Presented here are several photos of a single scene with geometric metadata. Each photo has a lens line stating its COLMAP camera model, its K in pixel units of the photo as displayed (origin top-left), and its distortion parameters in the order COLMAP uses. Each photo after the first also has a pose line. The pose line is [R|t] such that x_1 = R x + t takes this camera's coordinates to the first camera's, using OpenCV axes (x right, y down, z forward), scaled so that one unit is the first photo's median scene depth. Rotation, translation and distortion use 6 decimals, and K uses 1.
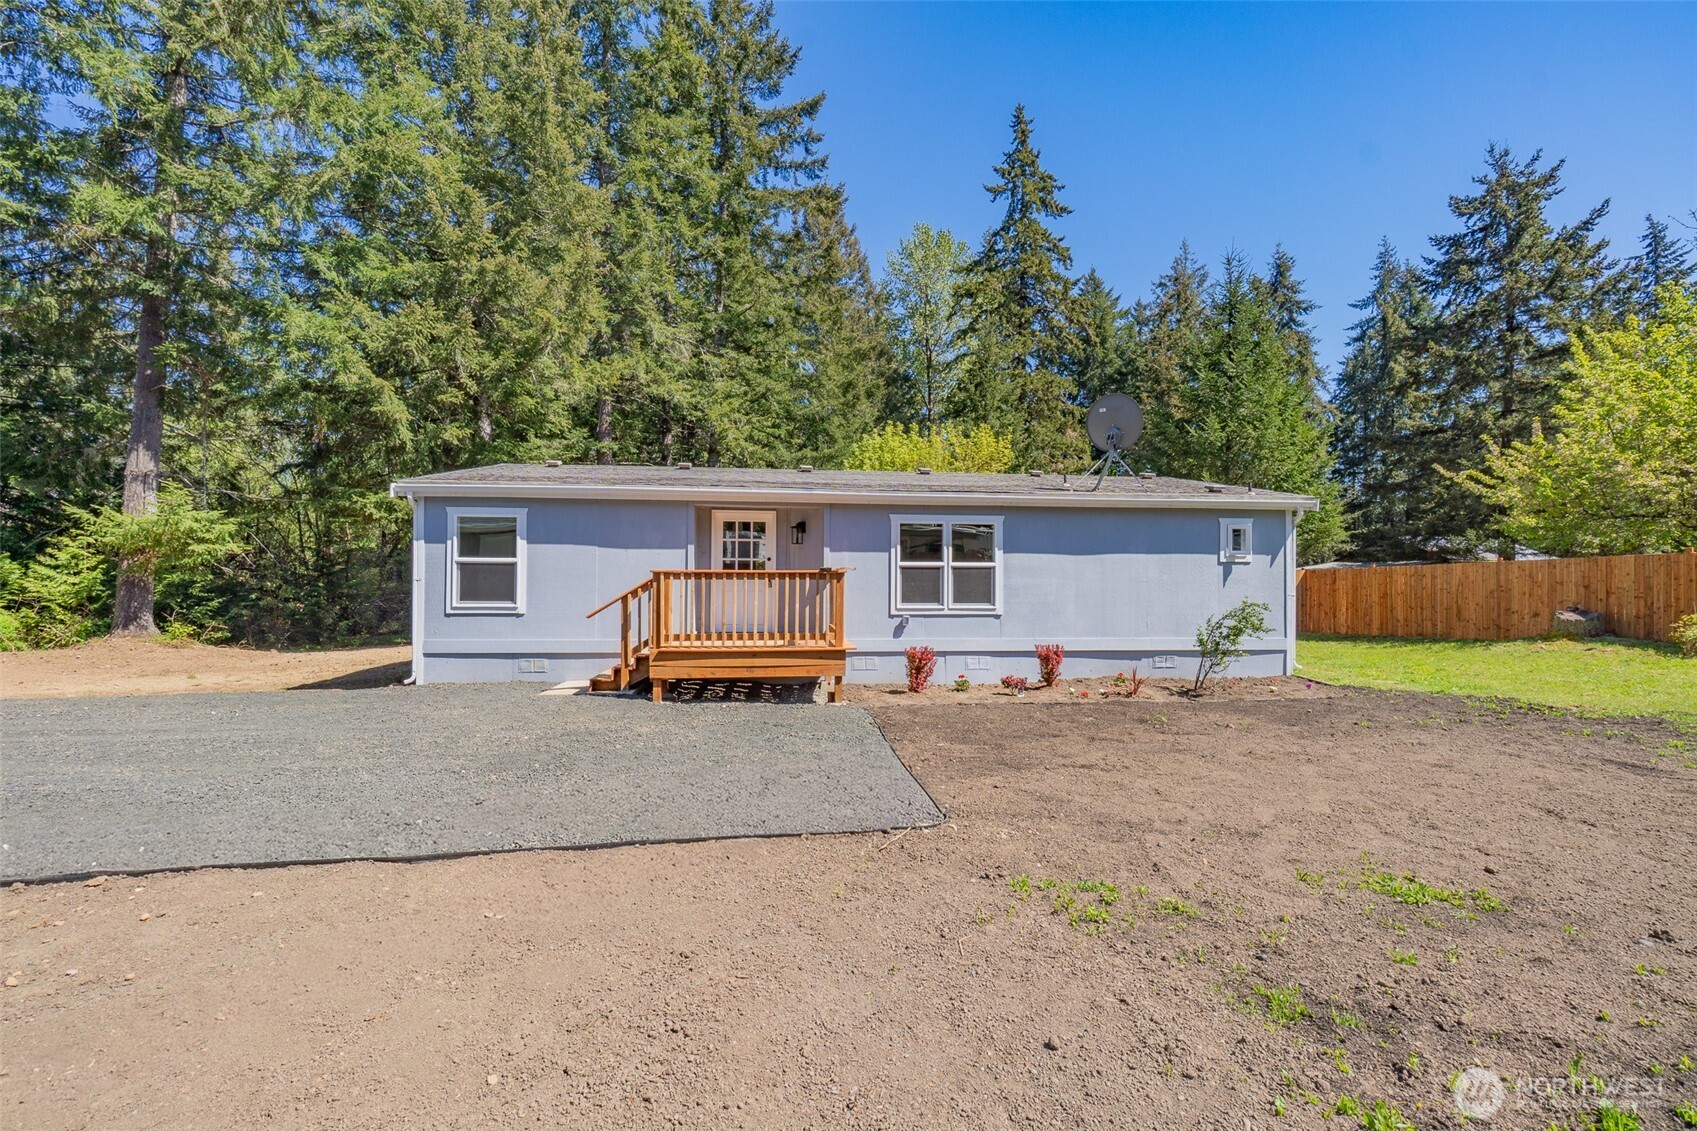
lens RADIAL K [[753.7, 0, 845.1], [0, 753.7, 568.8], [0, 0, 1]] dist [-0.003615, -0.000066]
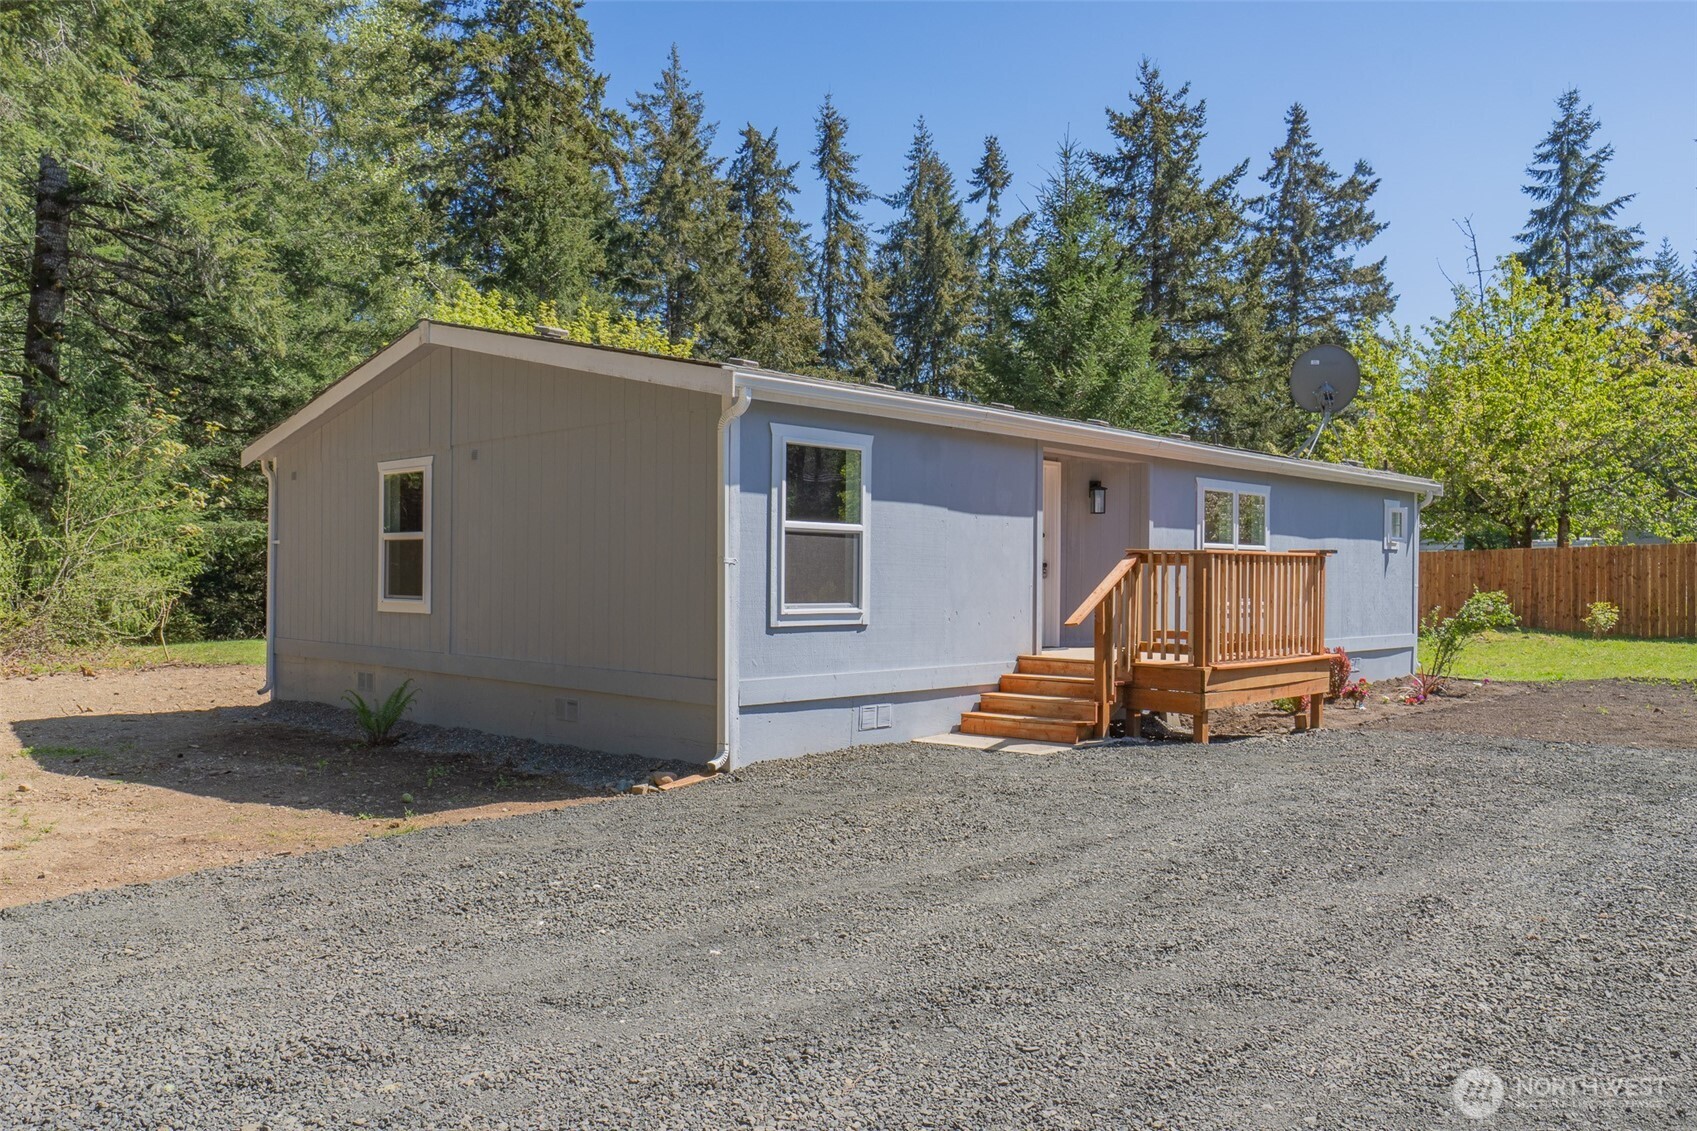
lens RADIAL K [[1314.9, 0, 848.8], [0, 1314.9, 573.2], [0, 0, 1]] dist [-0.002281, -0.000733]
pose [[0.751409, 0.002848, 0.659831, -0.811265], [-0.012494, 0.999873, 0.009913, 0.009012], [-0.659719, -0.015693, 0.751349, 0.210033]]
